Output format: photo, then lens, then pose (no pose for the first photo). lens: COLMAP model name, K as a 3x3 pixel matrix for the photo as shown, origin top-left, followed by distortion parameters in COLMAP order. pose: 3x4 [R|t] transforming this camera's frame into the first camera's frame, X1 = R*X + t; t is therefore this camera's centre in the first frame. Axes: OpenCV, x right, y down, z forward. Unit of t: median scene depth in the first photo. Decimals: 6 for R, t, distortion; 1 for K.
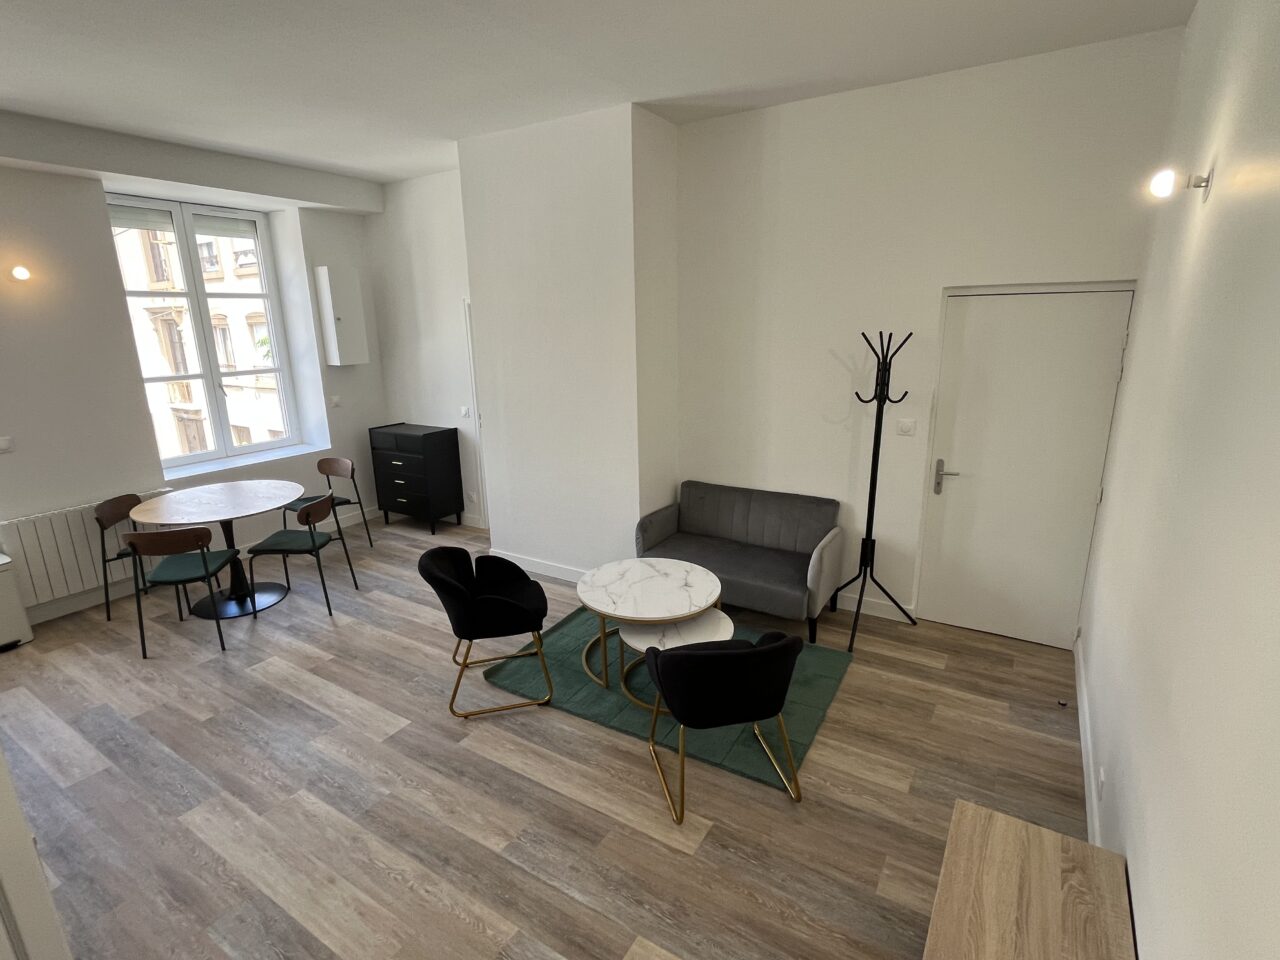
lens RADIAL K [[638.2, 0, 634.3], [0, 638.2, 481.1], [0, 0, 1]] dist [-0.005502, -0.000687]
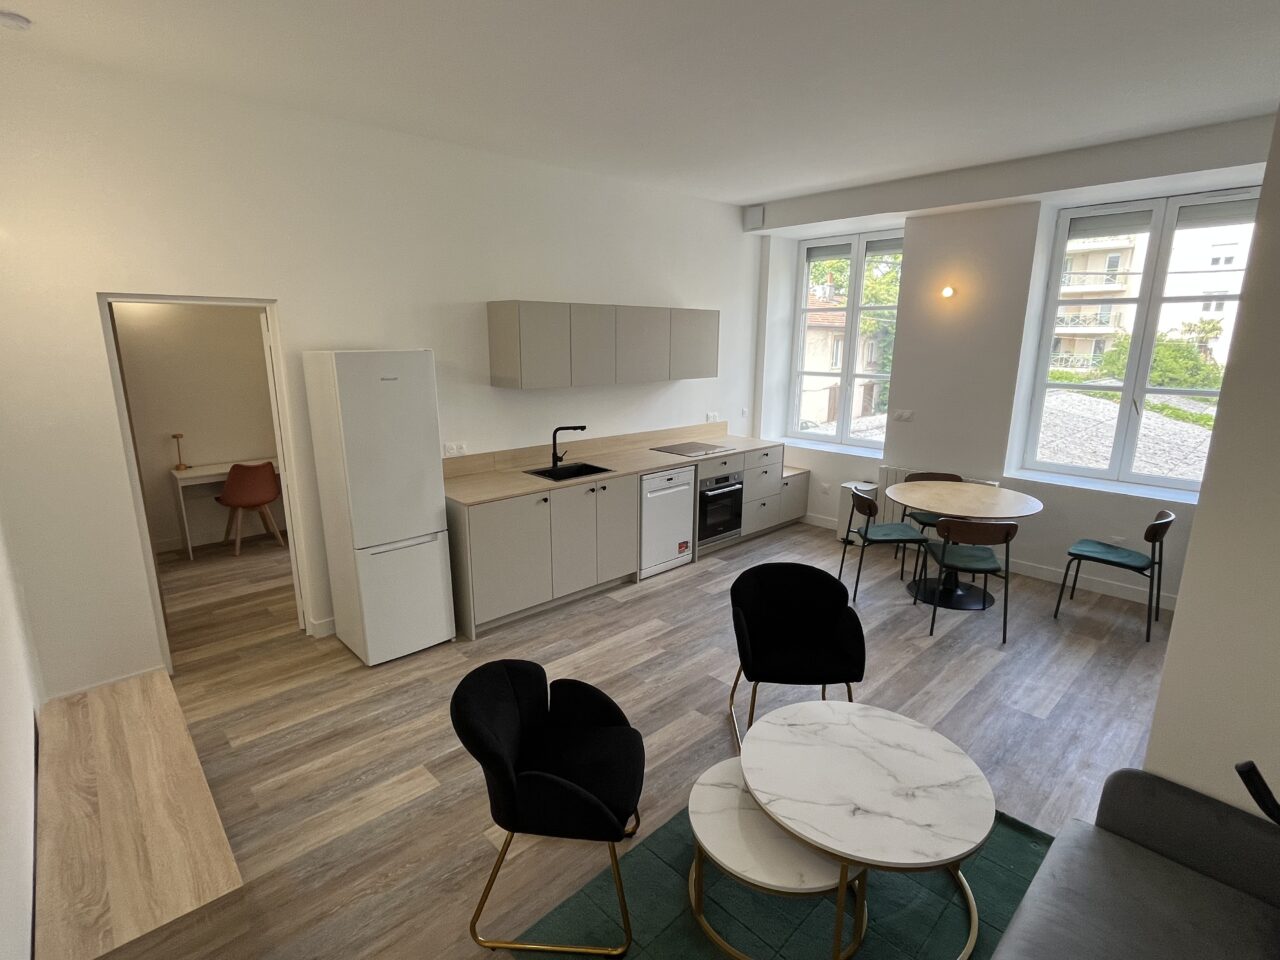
lens RADIAL K [[638.2, 0, 638.0], [0, 638.2, 480.6], [0, 0, 1]] dist [-0.005502, -0.000687]
pose [[-0.262044, 0.230260, -0.937184, 0.903892], [-0.238189, 0.925643, 0.294024, -0.338919], [0.935200, 0.300274, -0.187714, 1.291713]]
